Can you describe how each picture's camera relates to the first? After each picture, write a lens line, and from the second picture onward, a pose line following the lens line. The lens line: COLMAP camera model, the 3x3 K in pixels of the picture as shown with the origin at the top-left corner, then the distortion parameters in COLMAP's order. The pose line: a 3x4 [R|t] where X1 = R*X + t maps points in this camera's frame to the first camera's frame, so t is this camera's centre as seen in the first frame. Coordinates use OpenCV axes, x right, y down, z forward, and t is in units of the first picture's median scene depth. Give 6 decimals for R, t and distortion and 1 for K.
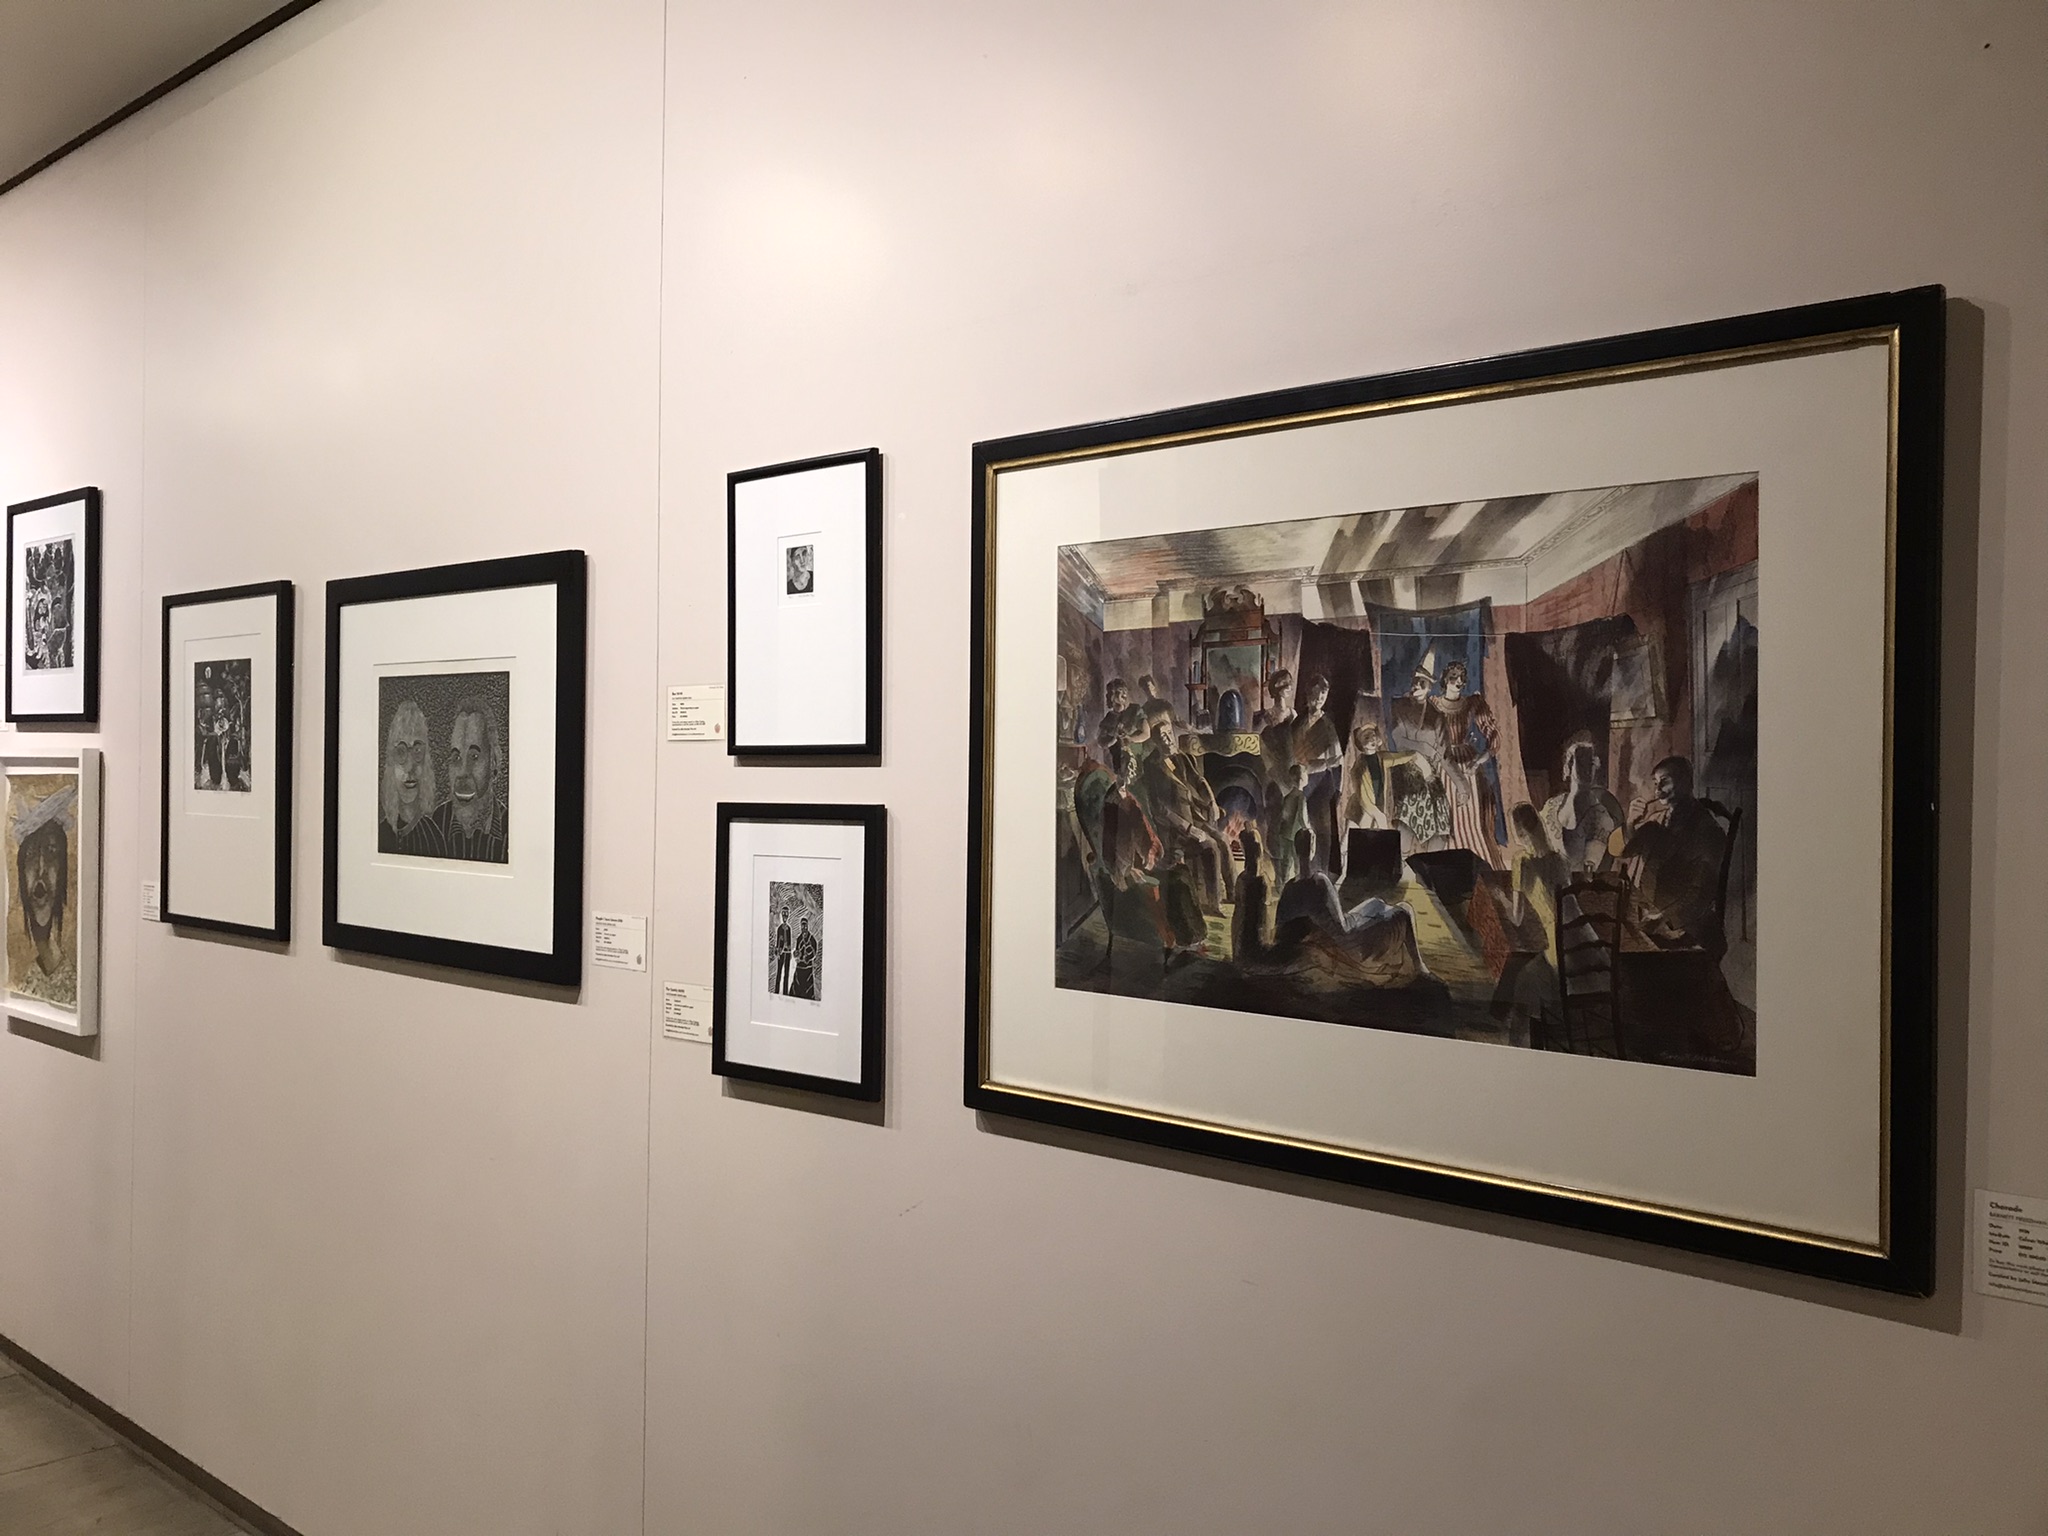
lens RADIAL K [[1642.2, 0, 1019.8], [0, 1642.2, 753.3], [0, 0, 1]] dist [-0.002567, 0.007489]
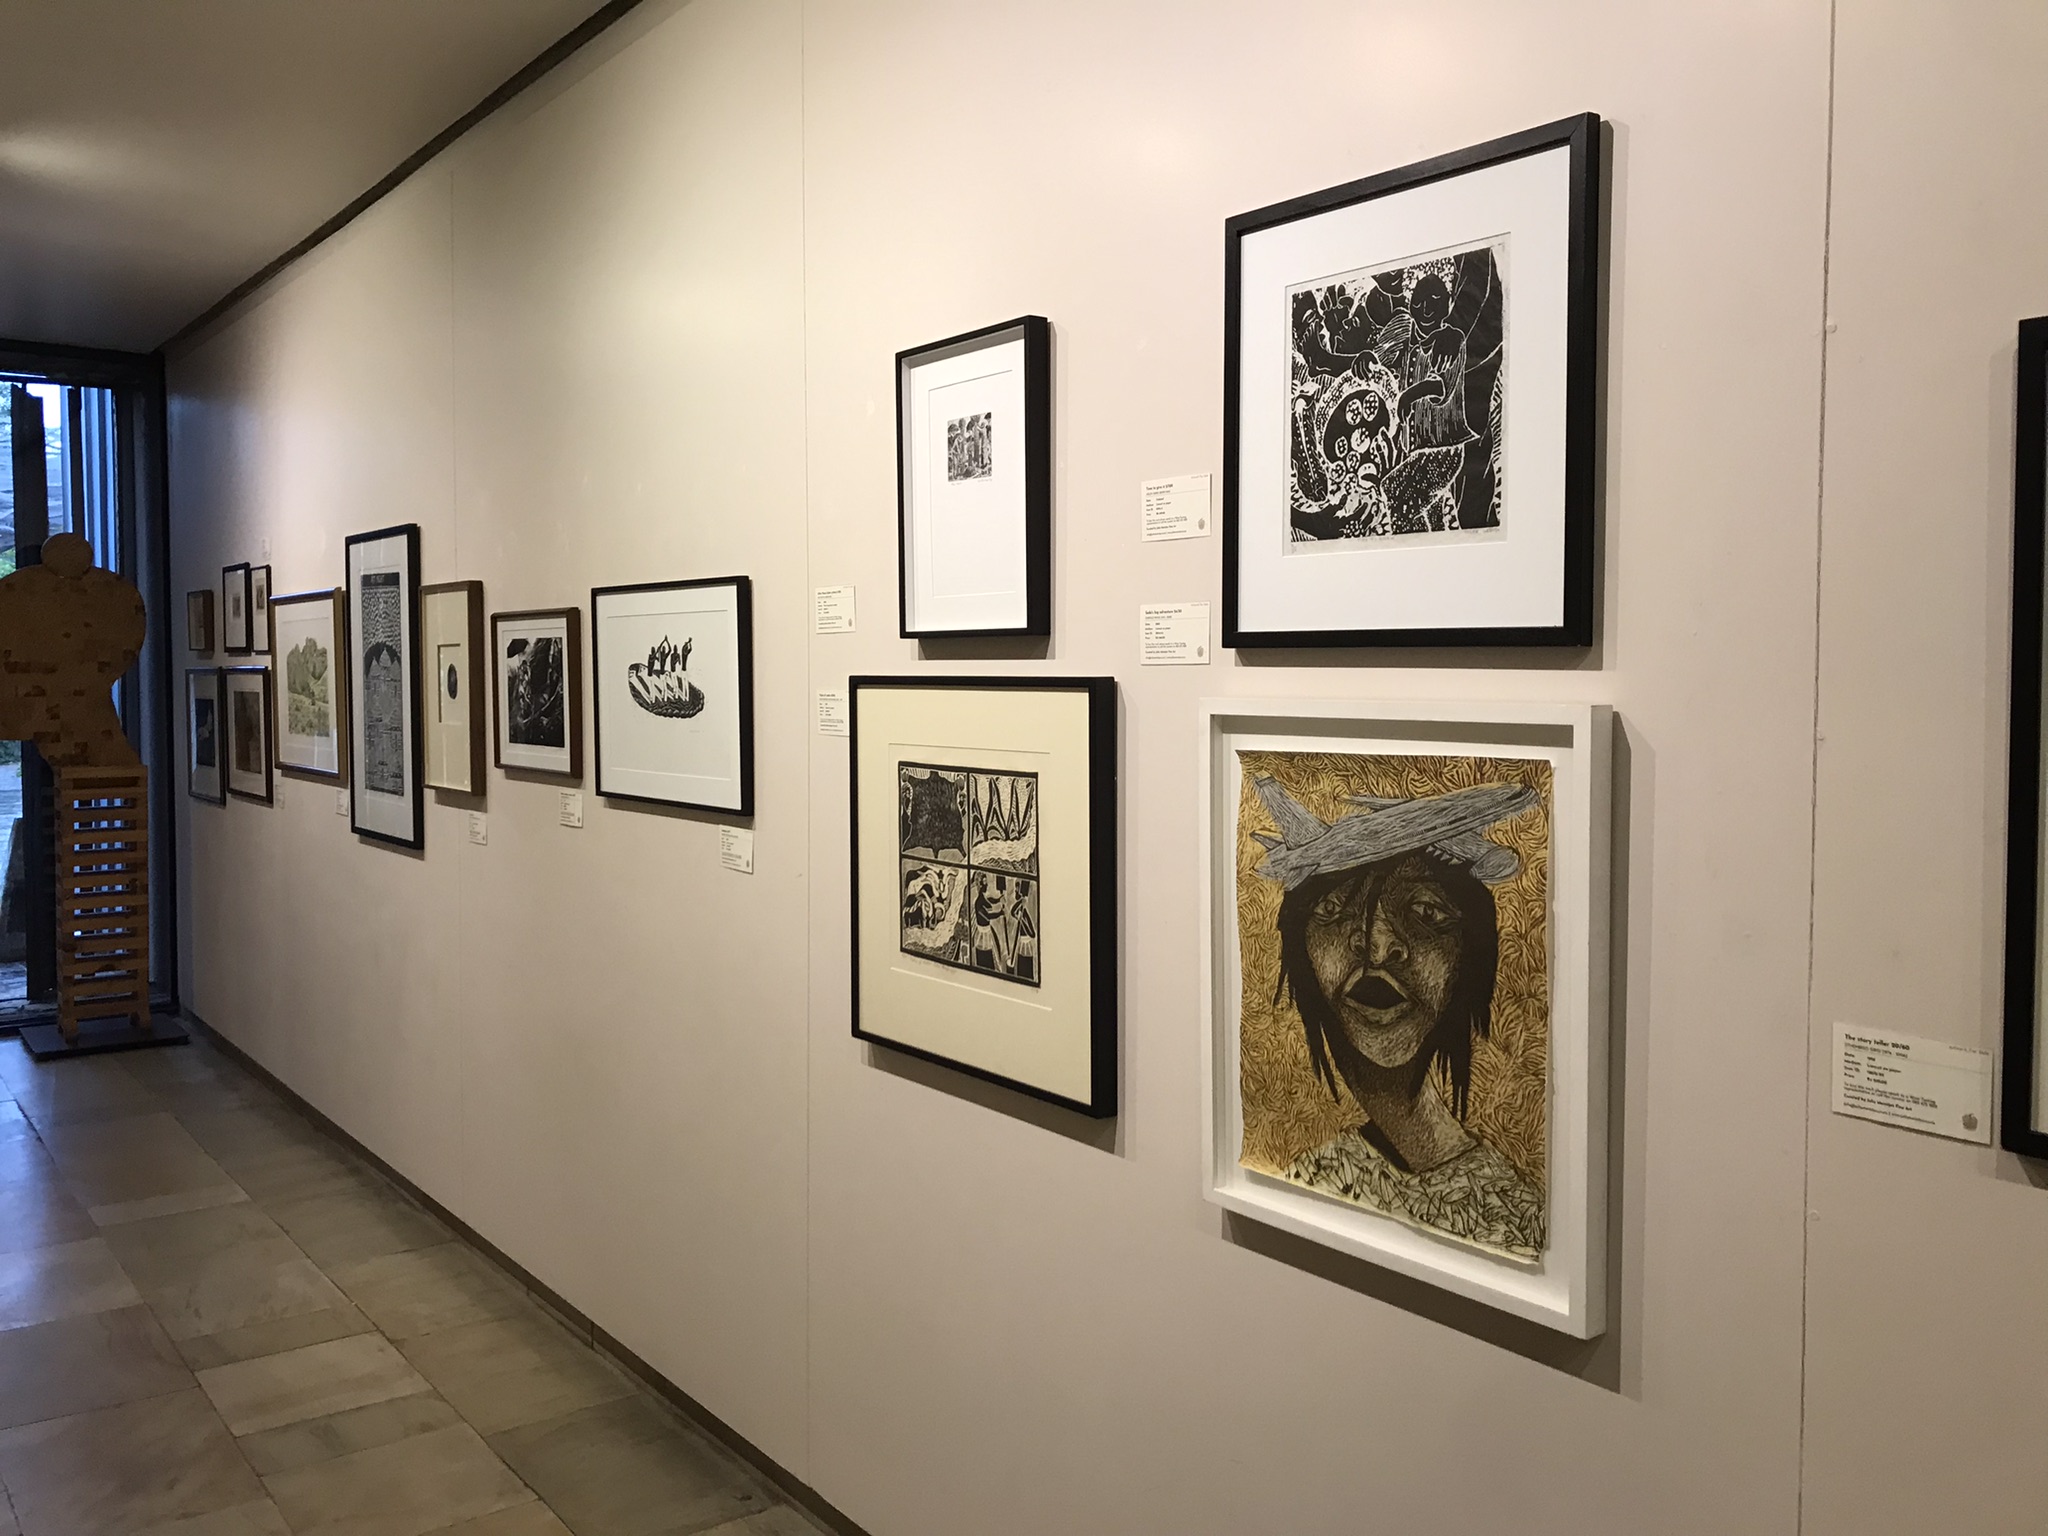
lens RADIAL K [[1642.2, 0, 1024.7], [0, 1642.2, 767.3], [0, 0, 1]] dist [-0.002567, 0.007489]
pose [[0.979857, 0.009138, -0.199491, -0.601978], [0.002082, 0.998431, 0.055963, -0.010740], [0.199690, -0.055251, 0.978300, 0.505882]]
